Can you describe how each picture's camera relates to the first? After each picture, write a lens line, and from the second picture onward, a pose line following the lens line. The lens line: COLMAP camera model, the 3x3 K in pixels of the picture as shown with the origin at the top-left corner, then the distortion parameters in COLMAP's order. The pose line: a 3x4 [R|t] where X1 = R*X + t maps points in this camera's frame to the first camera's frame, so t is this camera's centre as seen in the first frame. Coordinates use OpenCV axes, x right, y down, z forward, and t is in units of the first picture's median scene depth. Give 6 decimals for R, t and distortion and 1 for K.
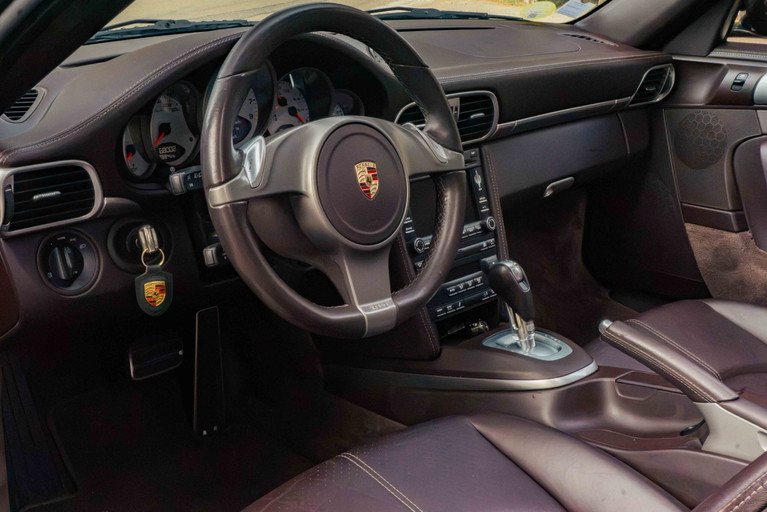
lens RADIAL K [[1039.2, 0, 386.4], [0, 1039.2, 259.2], [0, 0, 1]] dist [-0.051107, 0.000000]
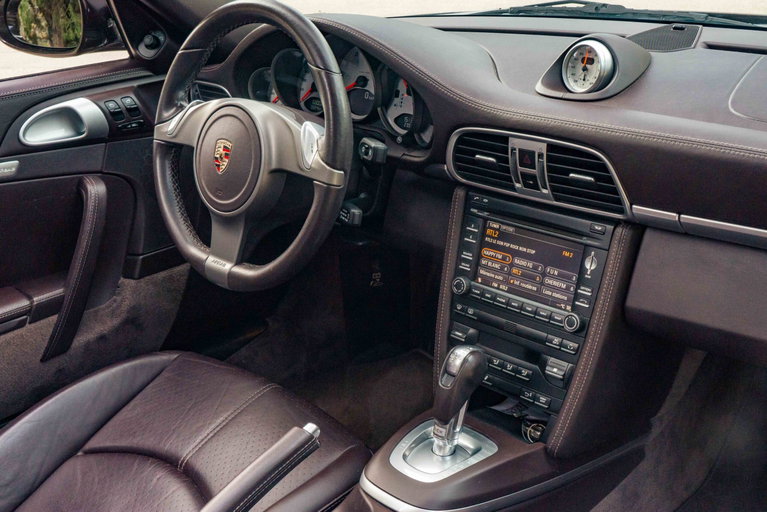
lens RADIAL K [[884.4, 0, 383.4], [0, 884.4, 249.9], [0, 0, 1]] dist [-0.018481, 0.000000]
pose [[-0.010575, 0.363944, -0.931361, 0.726723], [-0.253665, 0.899968, 0.354558, -0.292874], [0.967234, 0.240003, 0.082803, 0.868180]]
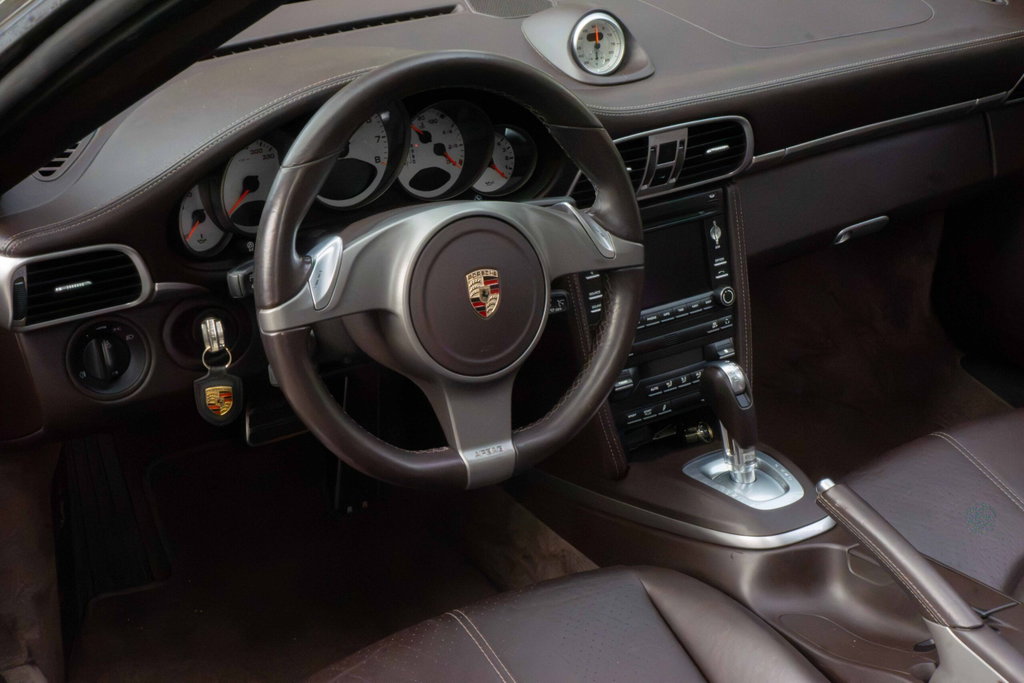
lens RADIAL K [[1561.6, 0, 518.4], [0, 1561.6, 341.6], [0, 0, 1]] dist [0.215873, 0.000000]
pose [[0.978111, 0.105379, -0.179430, 0.170106], [-0.078045, 0.985121, 0.153122, -0.171141], [0.192896, -0.135766, 0.971781, -0.097279]]
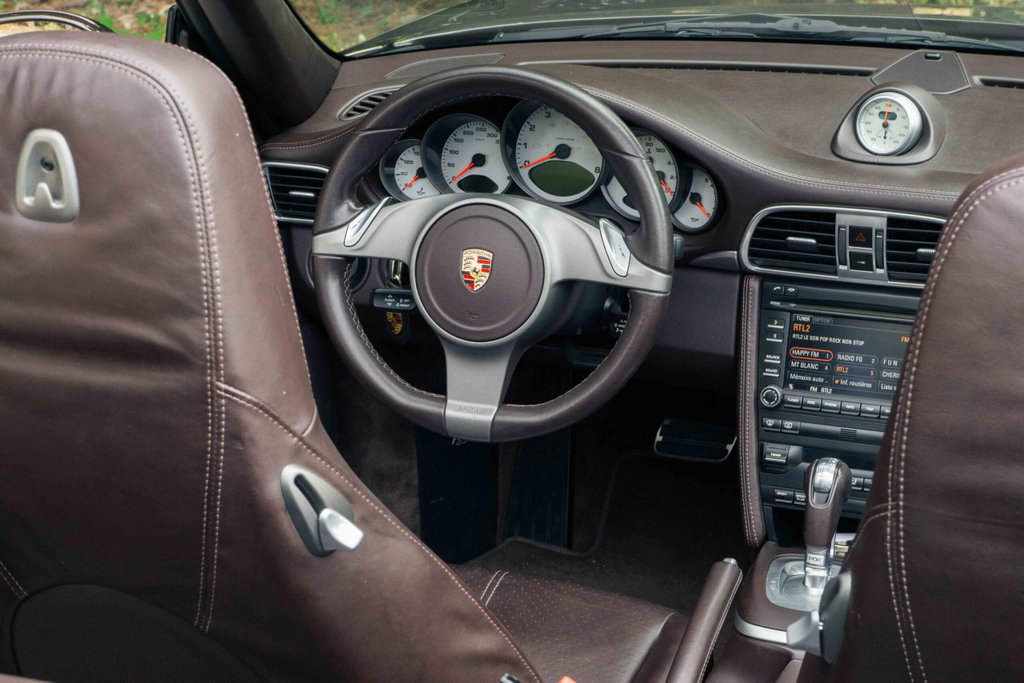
lens RADIAL K [[2273.5, 0, 513.6], [0, 2273.5, 338.4], [0, 0, 1]] dist [0.031369, 0.000000]
pose [[0.385935, 0.307644, -0.869718, 1.336368], [-0.249117, 0.942488, 0.222840, -0.362159], [0.888254, 0.130660, 0.440379, 0.133841]]
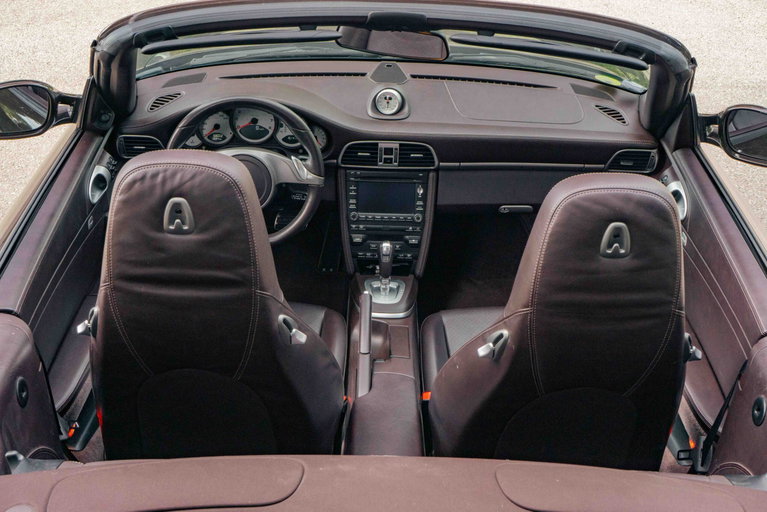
lens RADIAL K [[995.7, 0, 389.2], [0, 995.7, 253.3], [0, 0, 1]] dist [-0.070100, 0.000000]
pose [[0.692999, 0.375020, -0.615721, 1.167316], [-0.241281, 0.925450, 0.292105, -0.475576], [0.679364, -0.053867, 0.731821, -0.230257]]
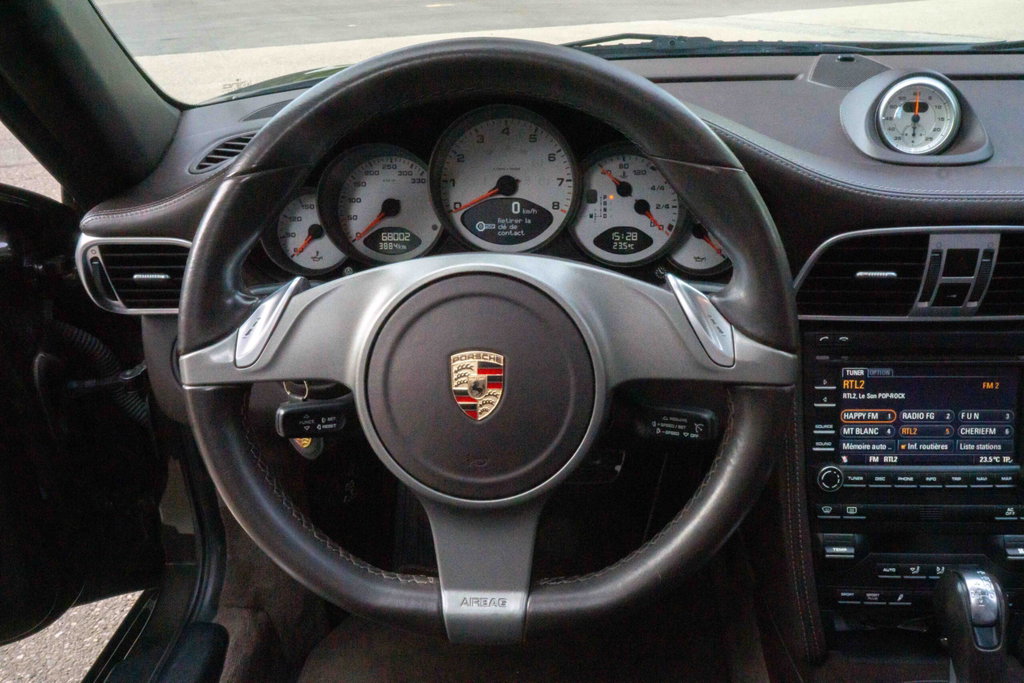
lens RADIAL K [[913.2, 0, 515.0], [0, 913.2, 333.3], [0, 0, 1]] dist [-0.077688, 0.033543]
pose [[0.643681, 0.287985, -0.709041, 0.246583], [-0.196556, 0.957627, 0.210514, -0.158231], [0.739622, 0.003863, 0.673012, 0.544613]]
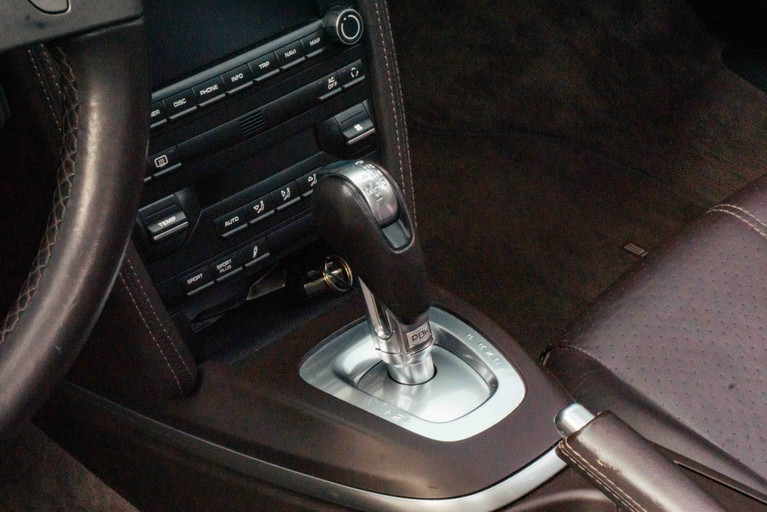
lens RADIAL K [[1706.2, 0, 382.5], [0, 1706.2, 255.5], [0, 0, 1]] dist [-0.030167, 0.000000]
pose [[0.998509, 0.004781, -0.054383, 0.159960], [0.011555, 0.955081, 0.296120, -0.151517], [0.053356, -0.296307, 0.953601, 0.401221]]
